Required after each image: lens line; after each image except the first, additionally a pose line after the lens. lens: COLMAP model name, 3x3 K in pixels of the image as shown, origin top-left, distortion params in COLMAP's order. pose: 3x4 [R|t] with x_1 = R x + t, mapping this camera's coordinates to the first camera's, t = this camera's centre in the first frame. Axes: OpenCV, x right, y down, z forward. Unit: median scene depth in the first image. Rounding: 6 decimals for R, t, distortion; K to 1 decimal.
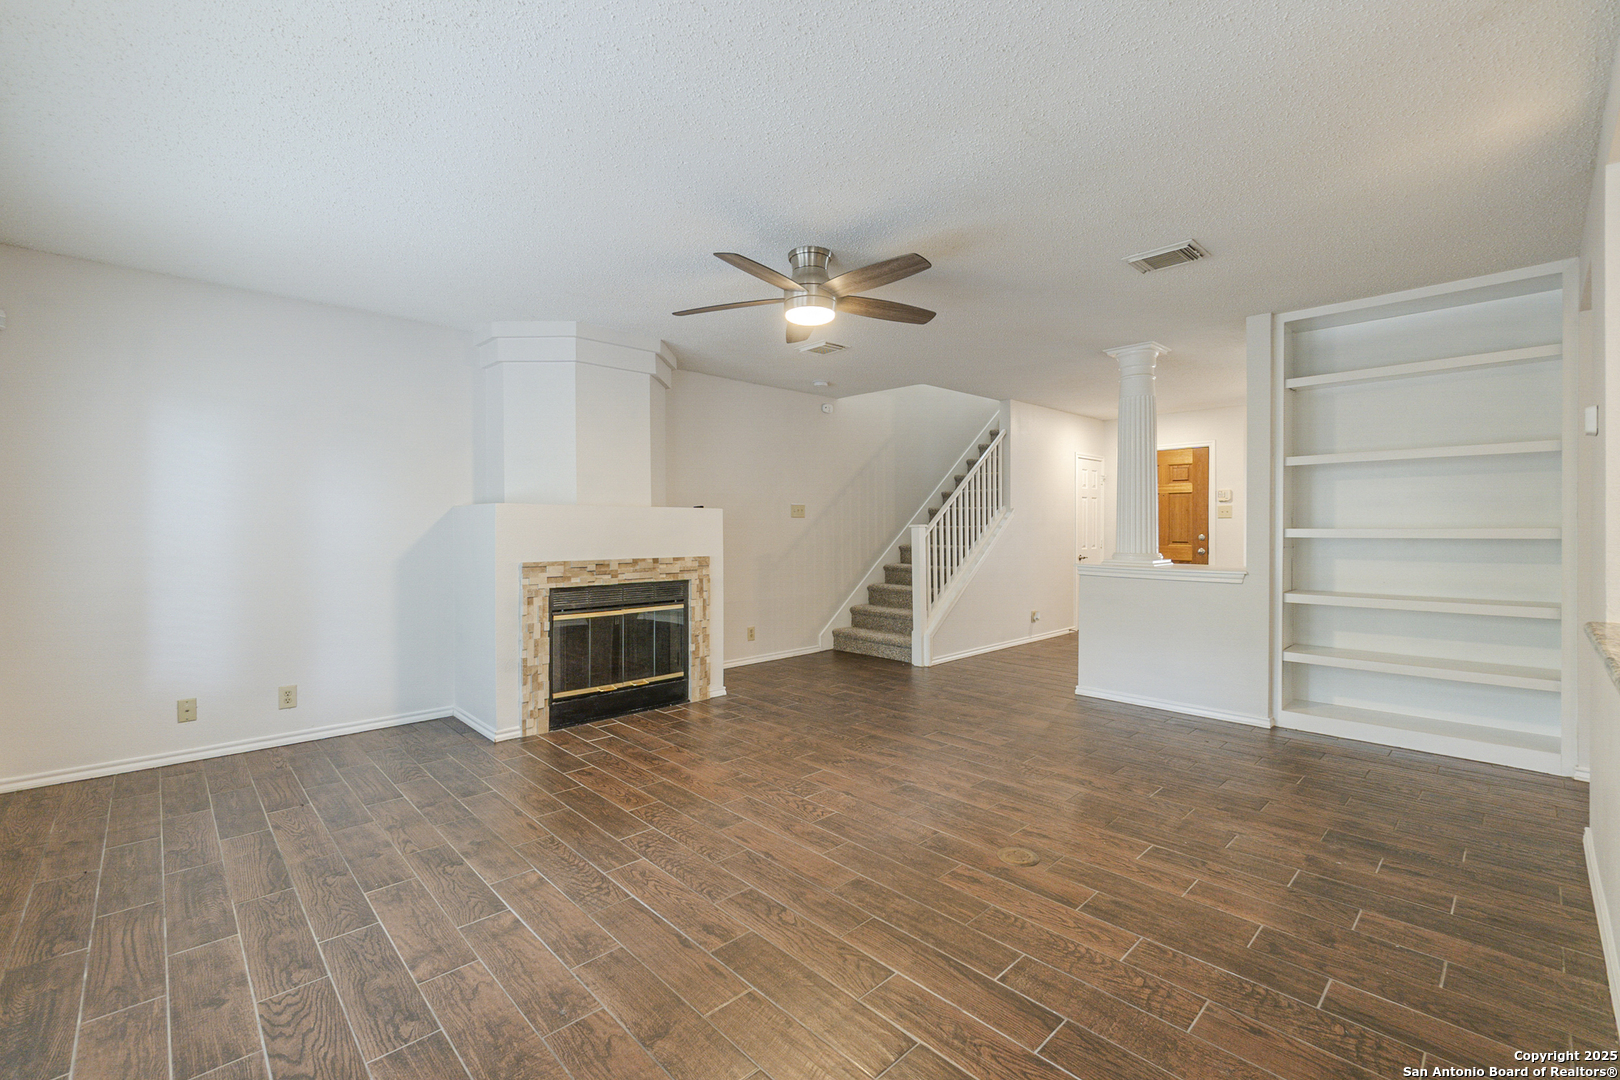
lens RADIAL K [[697.2, 0, 801.2], [0, 697.2, 535.9], [0, 0, 1]] dist [0.000288, 0.000047]
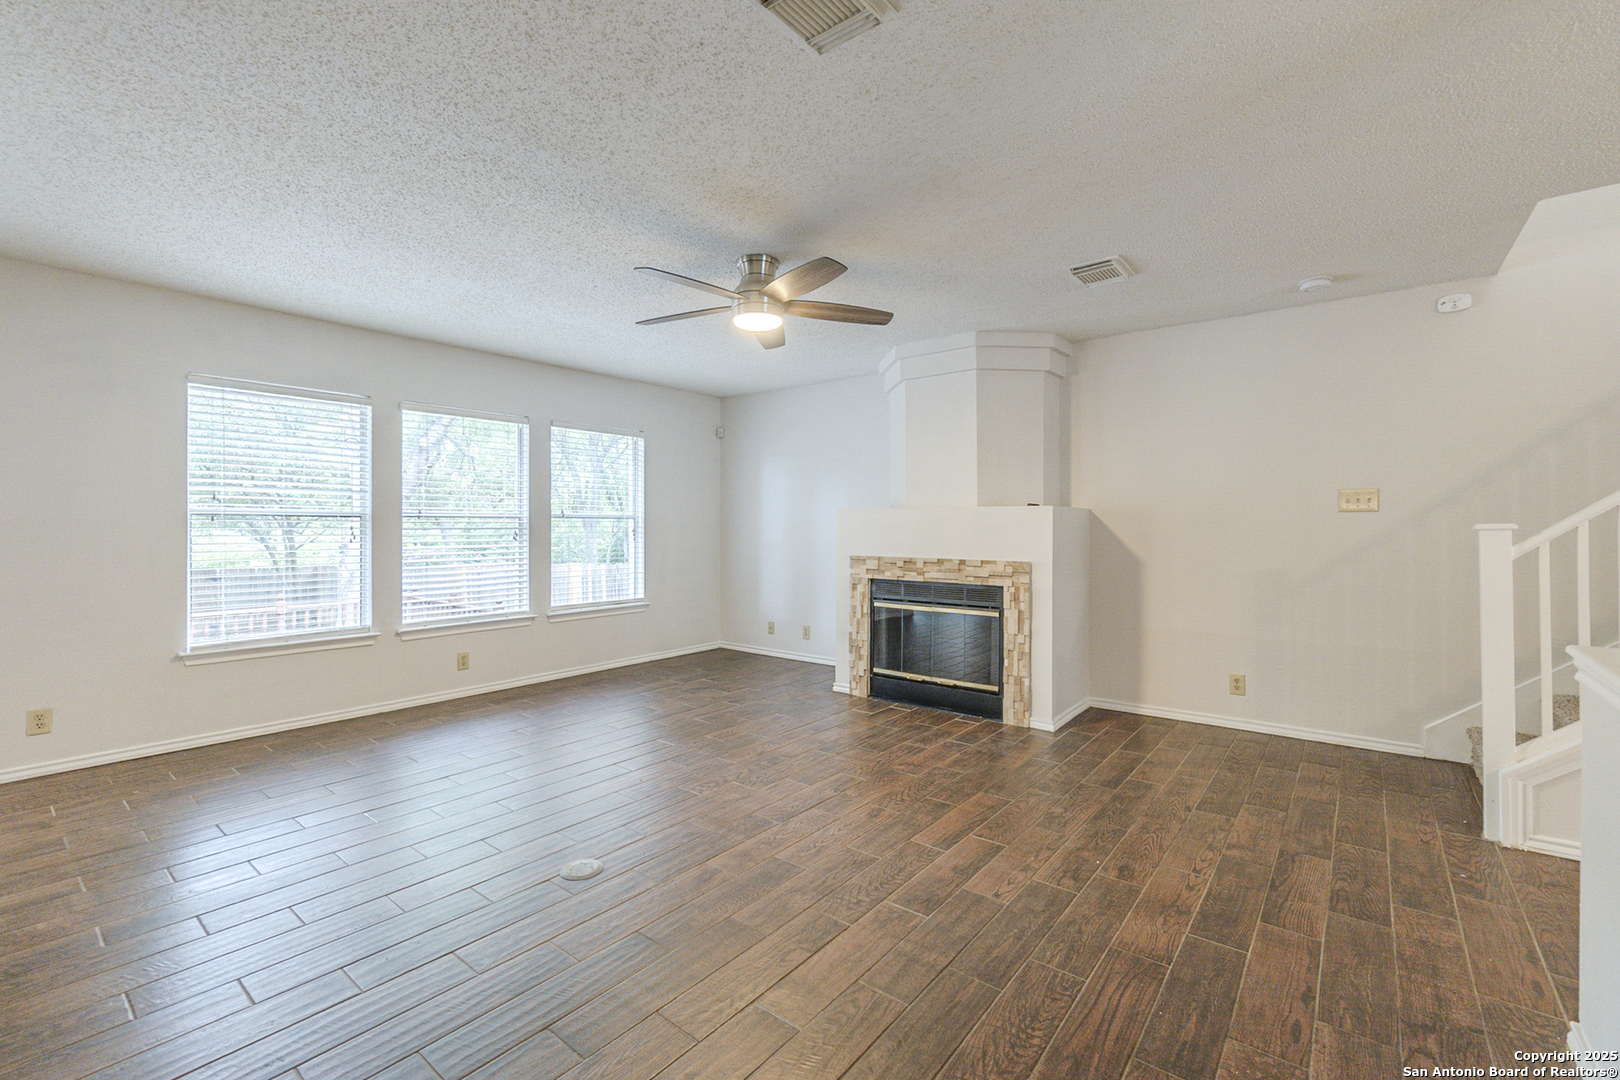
lens RADIAL K [[697.2, 0, 801.1], [0, 697.2, 532.3], [0, 0, 1]] dist [0.000288, 0.000047]
pose [[0.128526, 0.009084, -0.991665, 0.782334], [-0.013993, 0.999875, 0.007345, -0.010908], [0.991607, 0.012933, 0.128637, 0.702404]]
